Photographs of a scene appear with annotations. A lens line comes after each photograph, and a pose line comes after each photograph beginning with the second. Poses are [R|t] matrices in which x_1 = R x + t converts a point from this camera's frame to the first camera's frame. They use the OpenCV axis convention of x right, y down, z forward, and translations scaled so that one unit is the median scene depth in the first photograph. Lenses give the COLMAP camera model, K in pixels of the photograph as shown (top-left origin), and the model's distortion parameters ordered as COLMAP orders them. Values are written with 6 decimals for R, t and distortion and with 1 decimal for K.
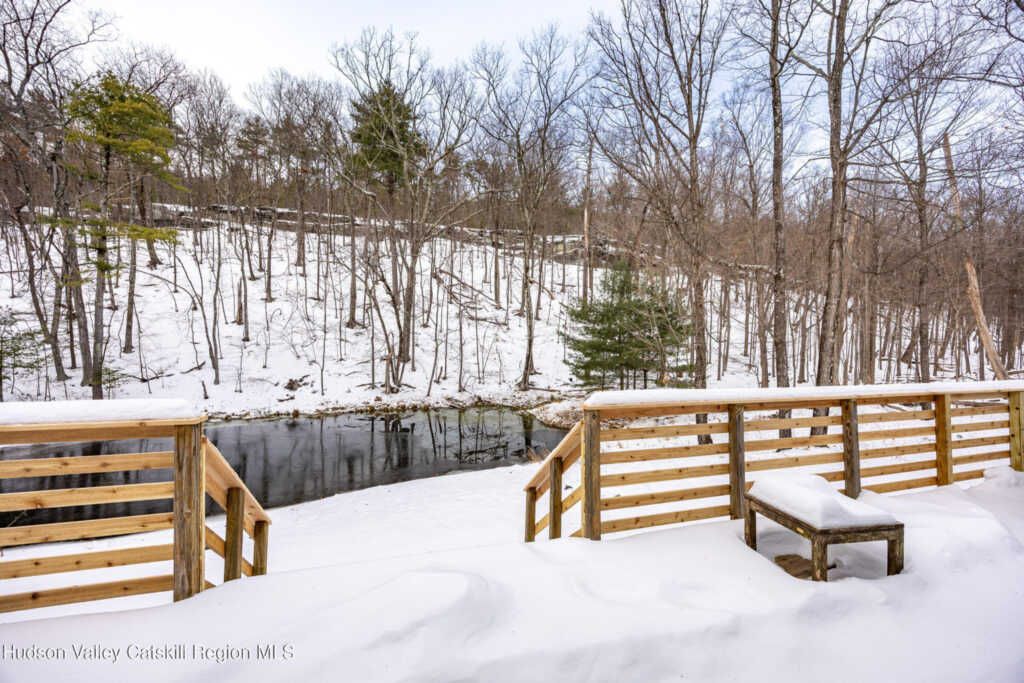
lens RADIAL K [[388.5, 0, 511.4], [0, 388.5, 343.1], [0, 0, 1]] dist [-0.001683, -0.000520]
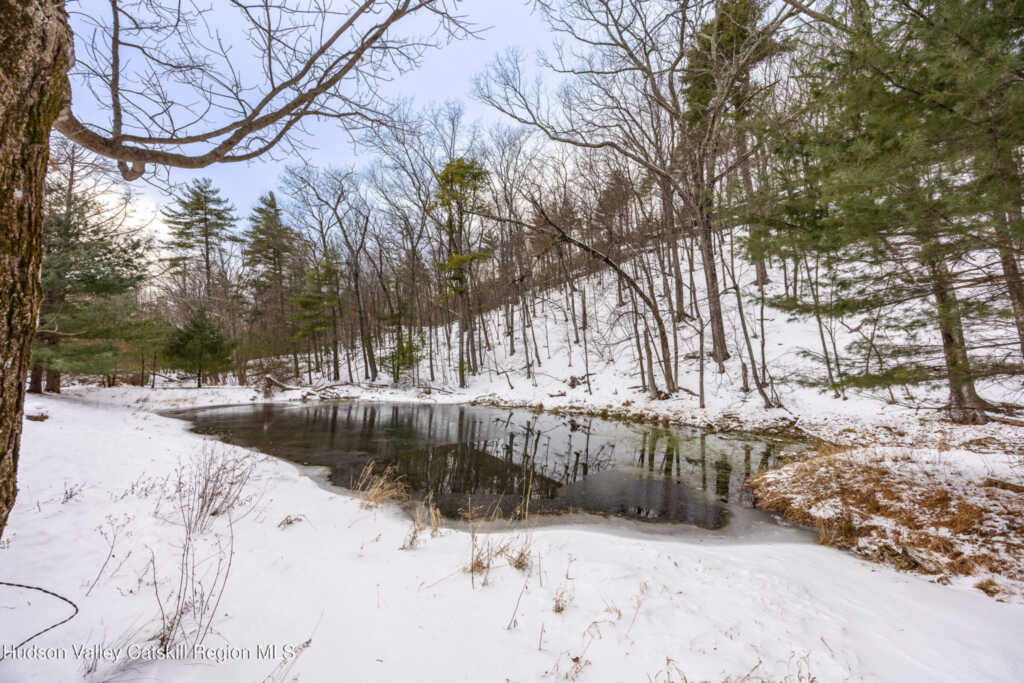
lens RADIAL K [[397.8, 0, 499.1], [0, 397.8, 339.9], [0, 0, 1]] dist [-0.000586, -0.000101]
pose [[0.368093, -0.070614, -0.927103, 0.326363], [0.005598, 0.997262, -0.073736, 0.086418], [0.929772, 0.021951, 0.367481, 0.541415]]
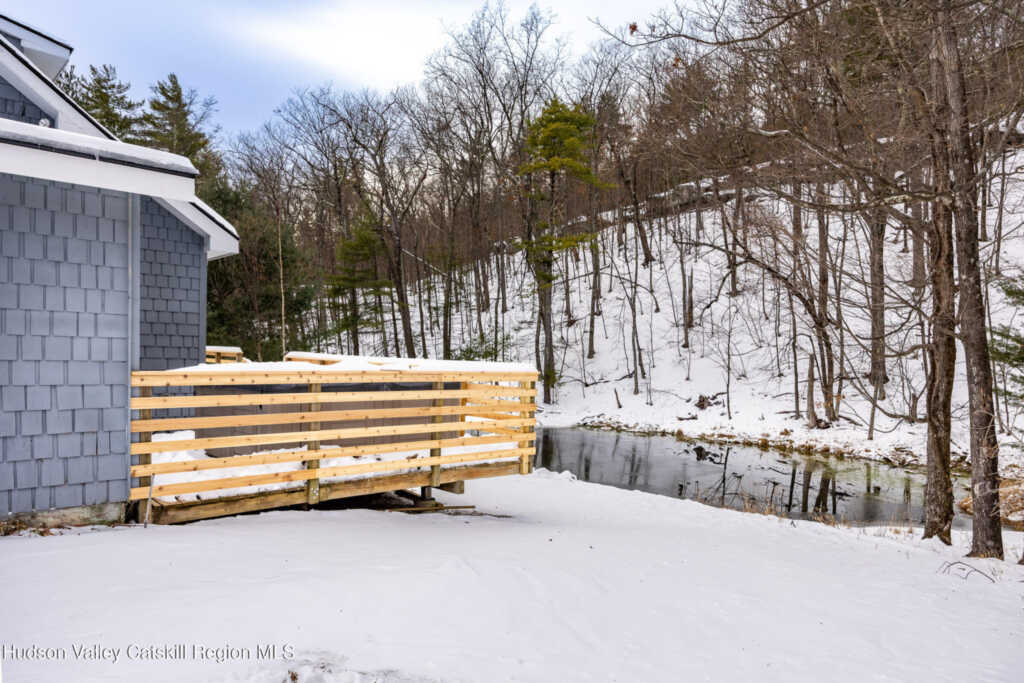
lens RADIAL K [[671.3, 0, 511.5], [0, 671.3, 361.7], [0, 0, 1]] dist [0.001678, -0.000781]
pose [[0.463781, 0.025893, -0.885571, 0.544788], [-0.017801, 0.999643, 0.019906, 0.004101], [0.885771, 0.006533, 0.464077, 0.015387]]
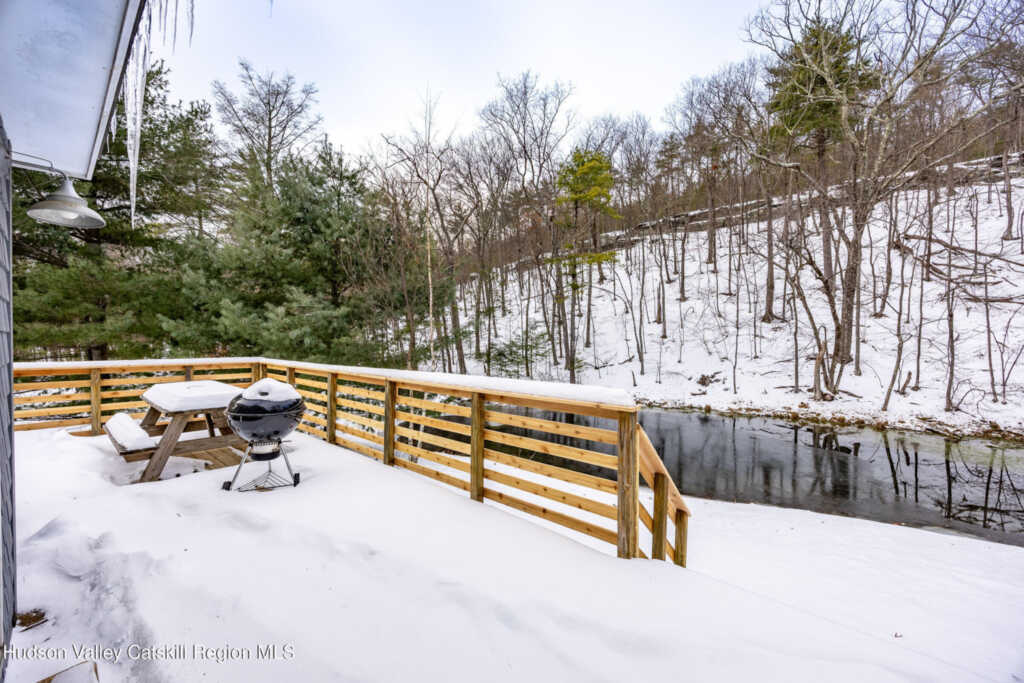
lens RADIAL K [[388.5, 0, 511.4], [0, 388.5, 343.1], [0, 0, 1]] dist [-0.001683, -0.000520]
pose [[0.562227, 0.001595, -0.826981, -0.003601], [0.006073, 0.999963, 0.006057, -0.000307], [0.826960, -0.008428, 0.562197, 0.003210]]
